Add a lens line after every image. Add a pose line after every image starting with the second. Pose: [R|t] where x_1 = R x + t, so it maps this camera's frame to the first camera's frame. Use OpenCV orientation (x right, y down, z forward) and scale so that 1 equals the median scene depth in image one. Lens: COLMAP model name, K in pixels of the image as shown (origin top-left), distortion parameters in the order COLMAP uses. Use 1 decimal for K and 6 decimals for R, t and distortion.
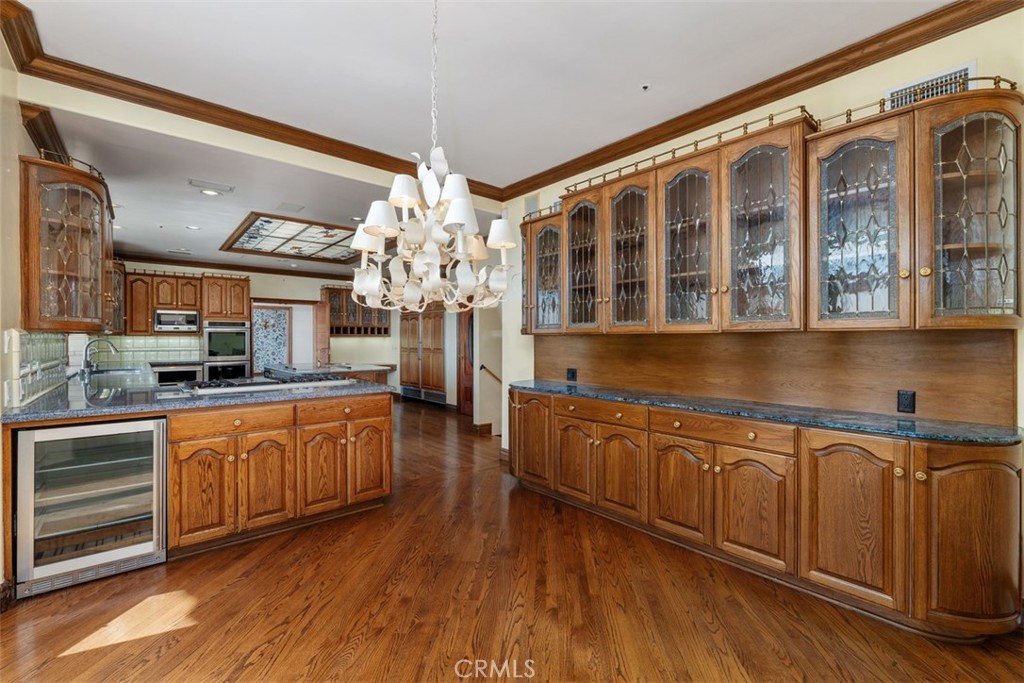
lens RADIAL K [[434.4, 0, 508.0], [0, 434.4, 339.2], [0, 0, 1]] dist [-0.002817, -0.000112]
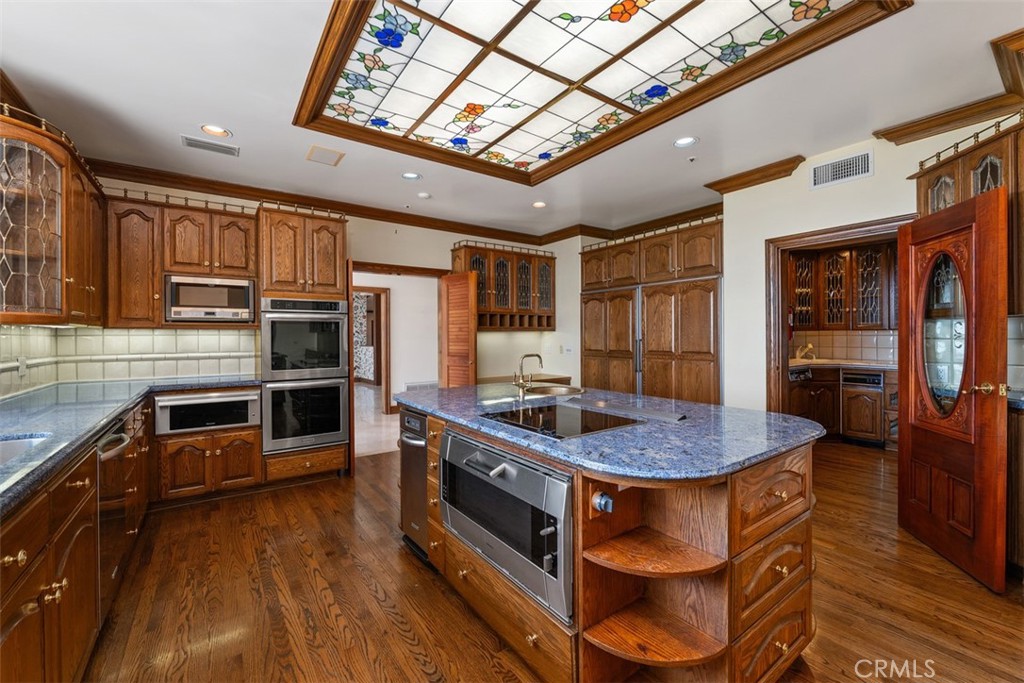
lens RADIAL K [[418.5, 0, 510.6], [0, 418.5, 339.1], [0, 0, 1]] dist [-0.016156, -0.000017]
pose [[0.996603, -0.003363, -0.082283, -0.378630], [0.003888, 0.999973, 0.006215, 0.002064], [0.082260, -0.006514, 0.996590, 0.548666]]
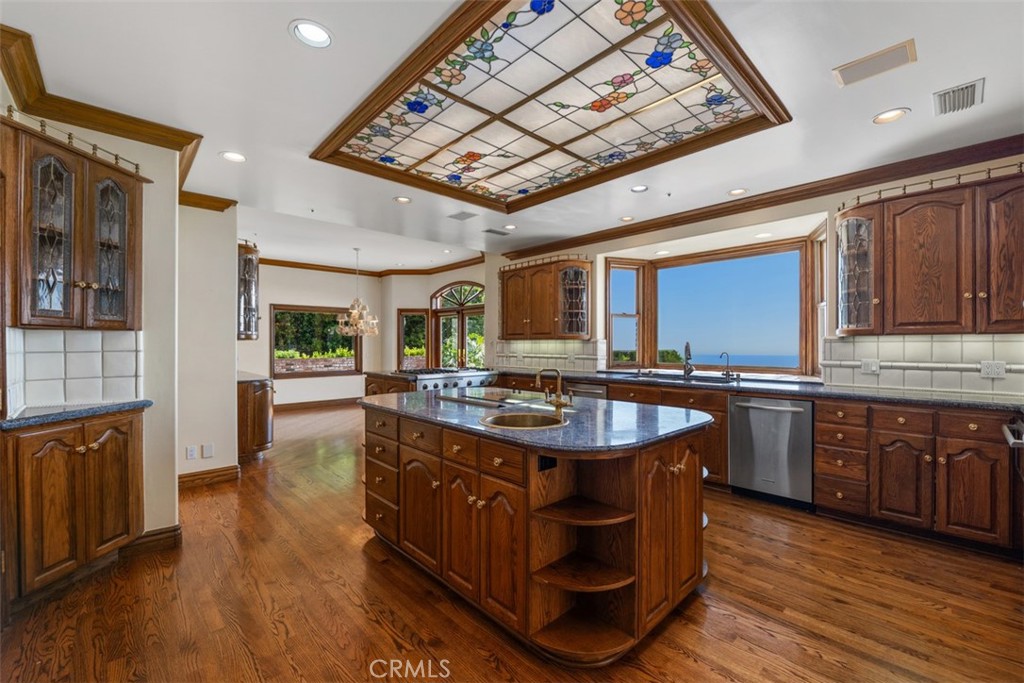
lens RADIAL K [[418.5, 0, 512.9], [0, 418.5, 339.6], [0, 0, 1]] dist [-0.016156, -0.000017]
pose [[-0.998742, 0.000972, -0.050128, -0.344190], [0.000978, 1.000000, -0.000109, -0.002826], [0.050128, -0.000158, -0.998743, 1.364430]]
